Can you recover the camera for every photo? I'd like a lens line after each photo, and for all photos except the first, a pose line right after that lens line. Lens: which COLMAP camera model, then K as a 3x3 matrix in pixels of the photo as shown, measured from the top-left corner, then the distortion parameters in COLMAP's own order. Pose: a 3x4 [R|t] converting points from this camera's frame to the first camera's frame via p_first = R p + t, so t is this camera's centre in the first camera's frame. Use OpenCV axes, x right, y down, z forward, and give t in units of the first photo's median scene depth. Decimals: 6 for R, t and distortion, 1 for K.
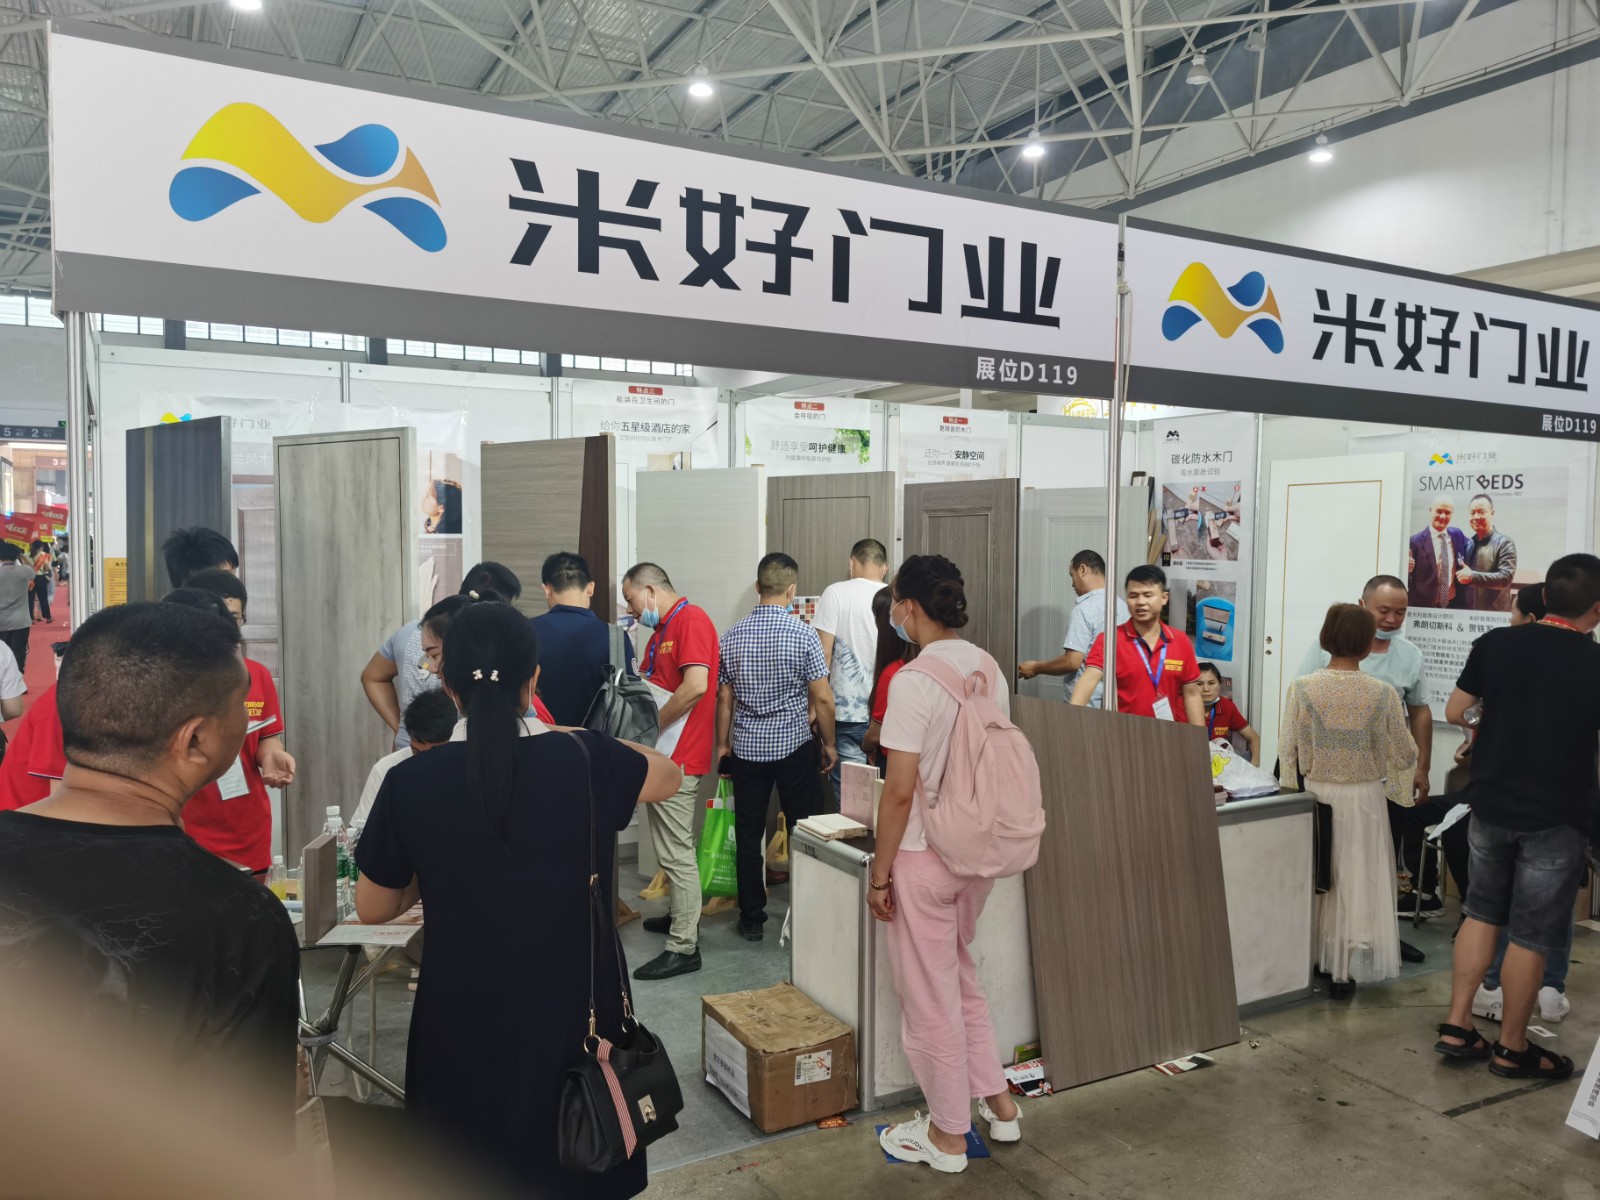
lens RADIAL K [[1210.2, 0, 793.4], [0, 1210.2, 599.3], [0, 0, 1]] dist [0.047540, -0.076043]
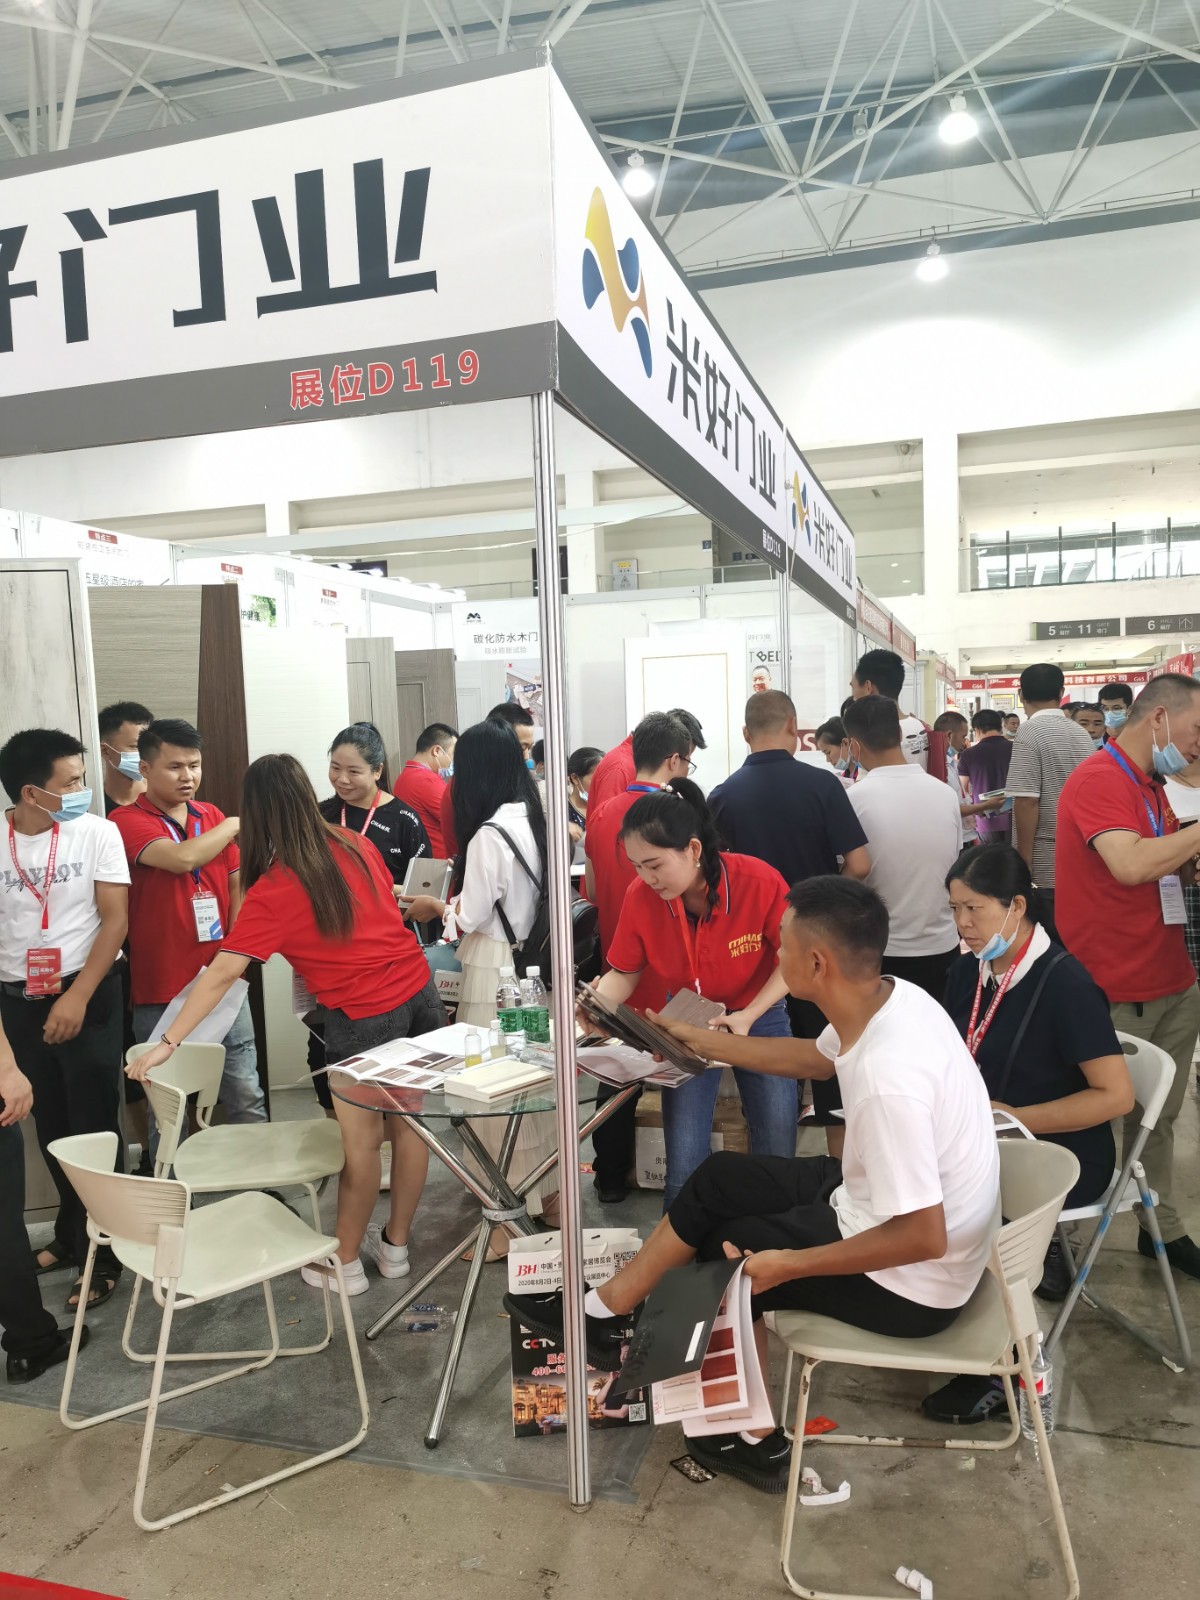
lens RADIAL K [[1210.2, 0, 606.3], [0, 1210.2, 805.5], [0, 0, 1]] dist [0.047540, -0.076043]
pose [[0.723729, -0.071378, 0.686383, -0.493319], [0.070152, 0.997093, 0.029720, 0.016596], [-0.686509, 0.026642, 0.726633, 0.145818]]
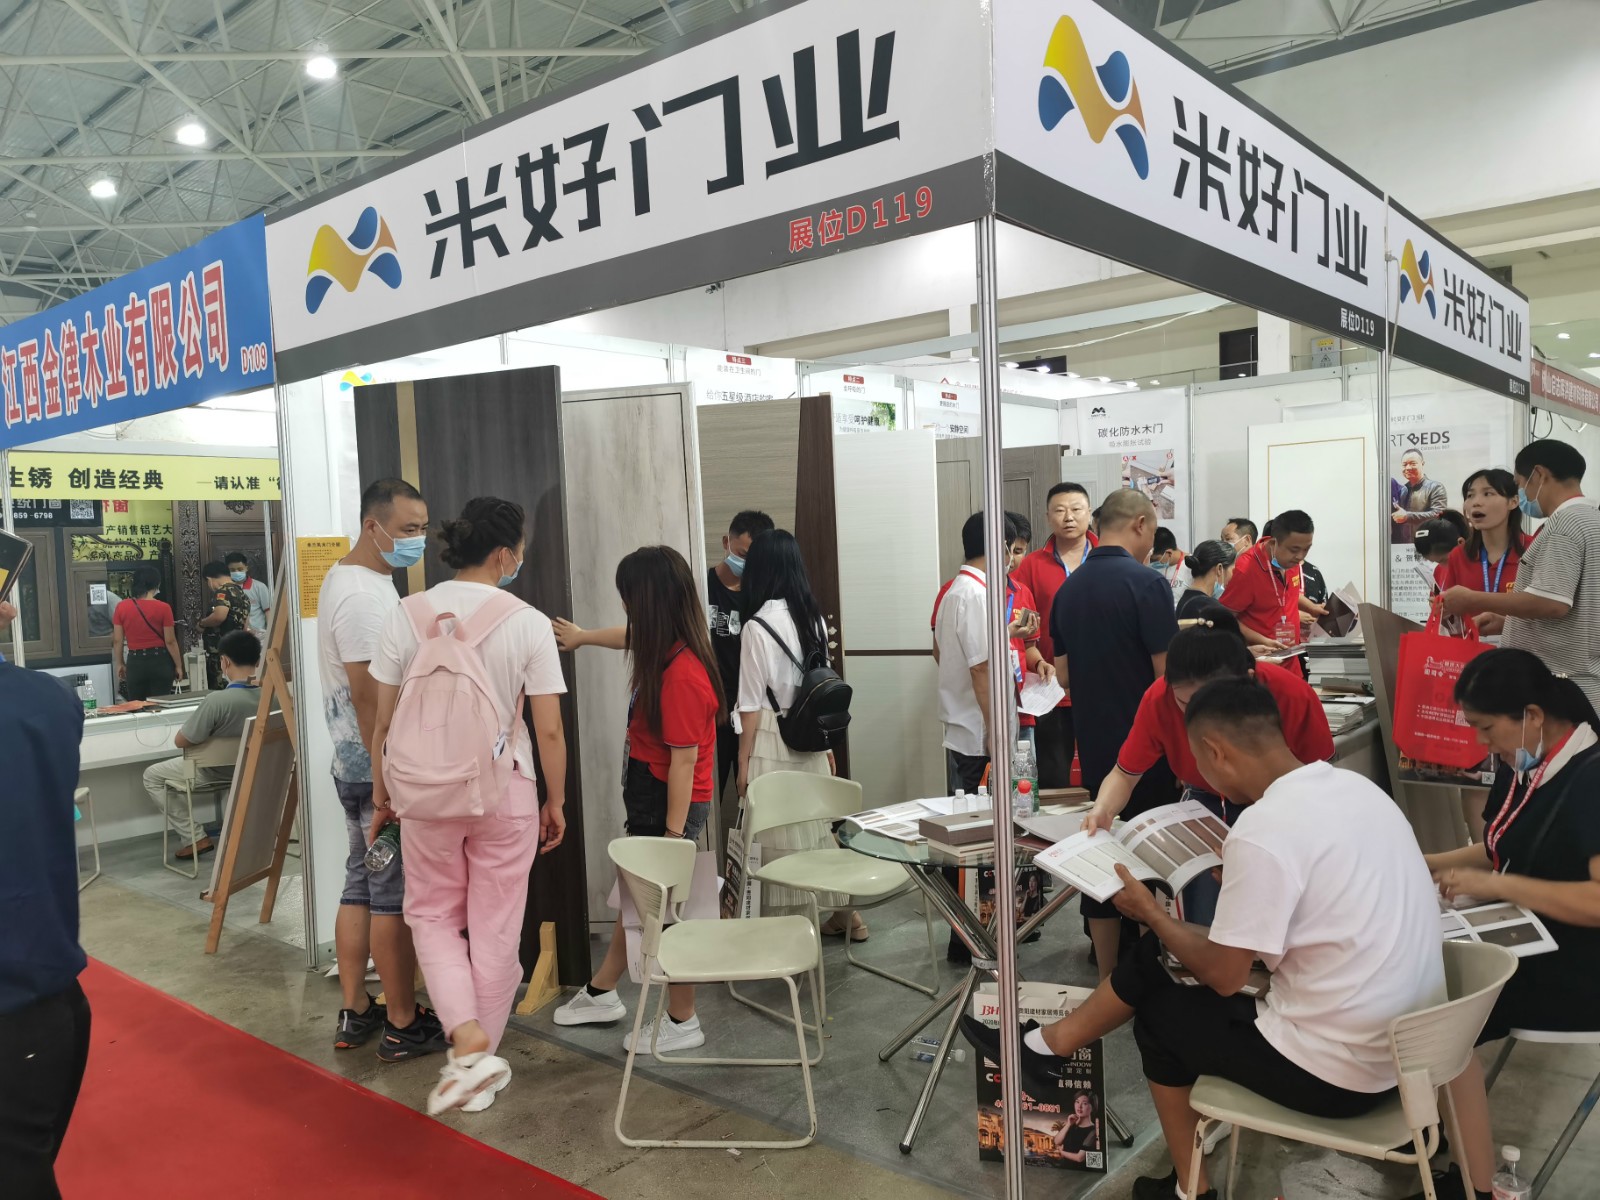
lens RADIAL K [[1210.2, 0, 801.2], [0, 1210.2, 613.8], [0, 0, 1]] dist [0.047540, -0.076043]
pose [[0.934526, -0.062750, 0.350318, -0.456430], [0.062081, 0.997984, 0.013152, 0.025610], [-0.350437, 0.009458, 0.936538, 0.062932]]
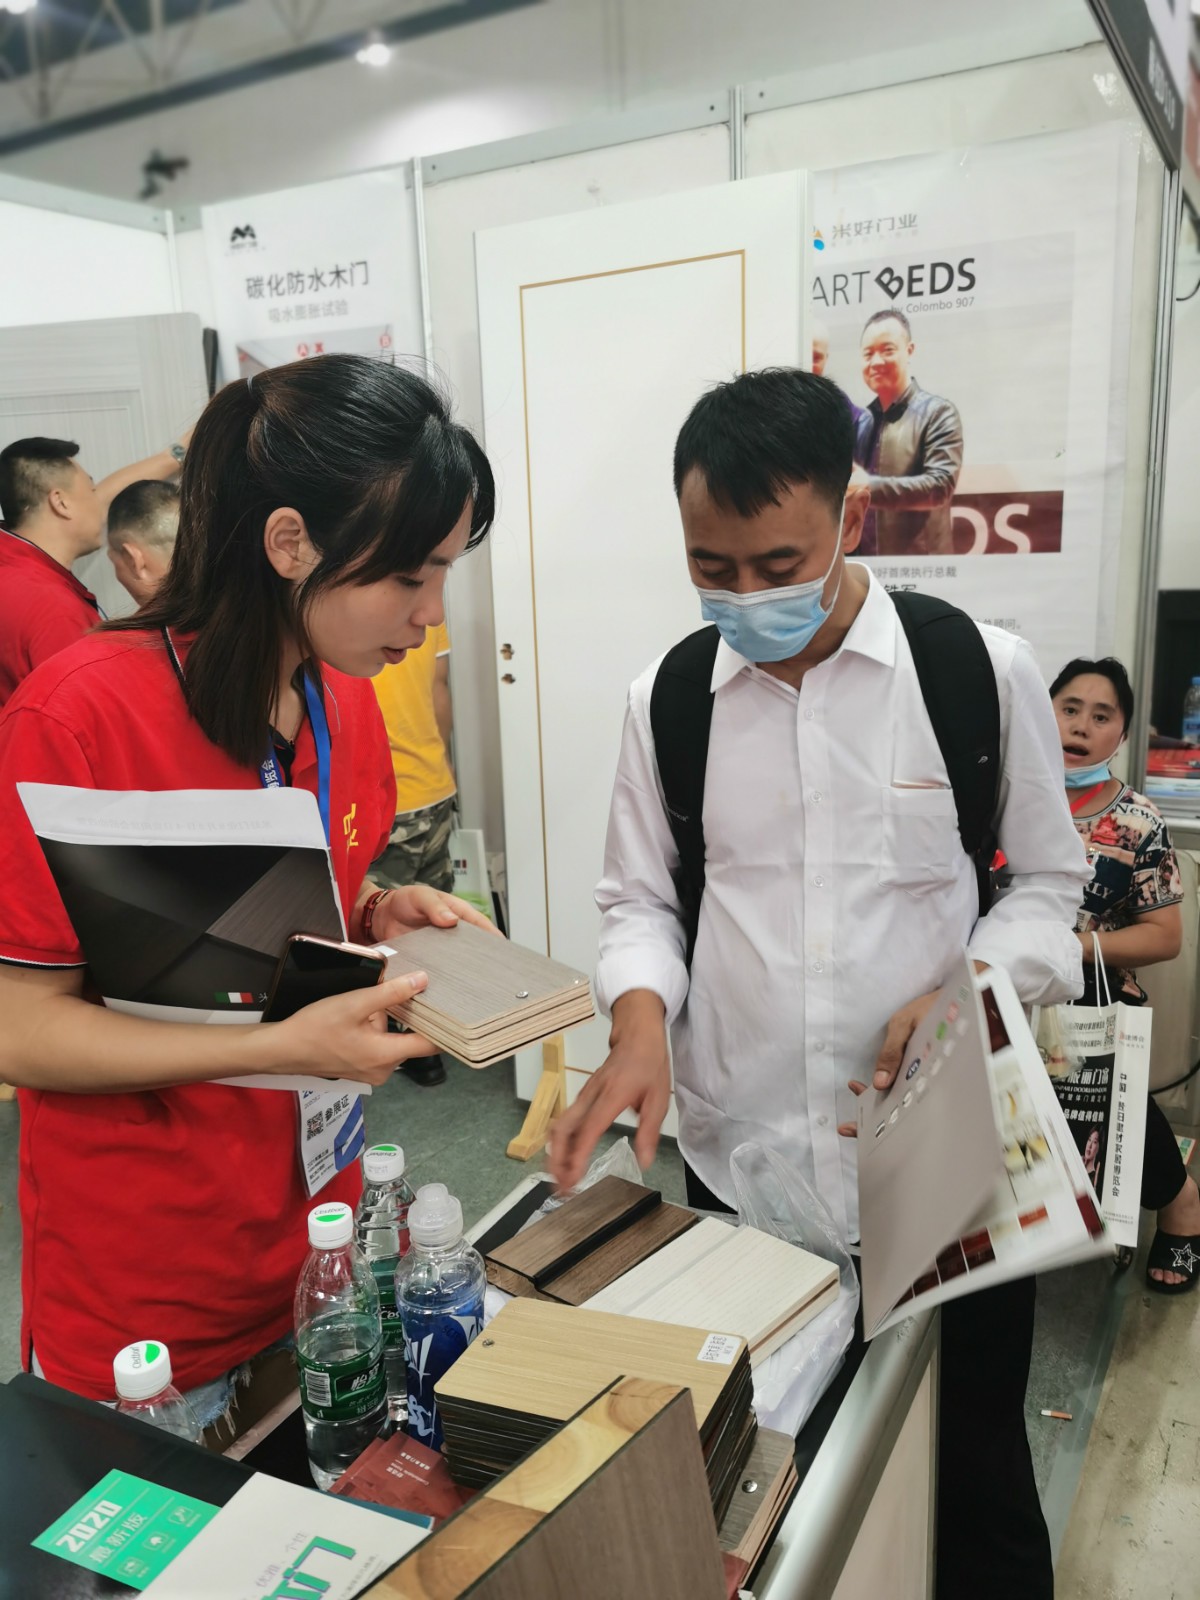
lens RADIAL K [[1210.2, 0, 617.6], [0, 1210.2, 816.6], [0, 0, 1]] dist [0.047540, -0.076043]
pose [[0.838305, -0.171055, 0.517673, 0.189574], [0.070798, 0.975621, 0.207728, 0.002032], [-0.540586, -0.137489, 0.829978, 0.628576]]
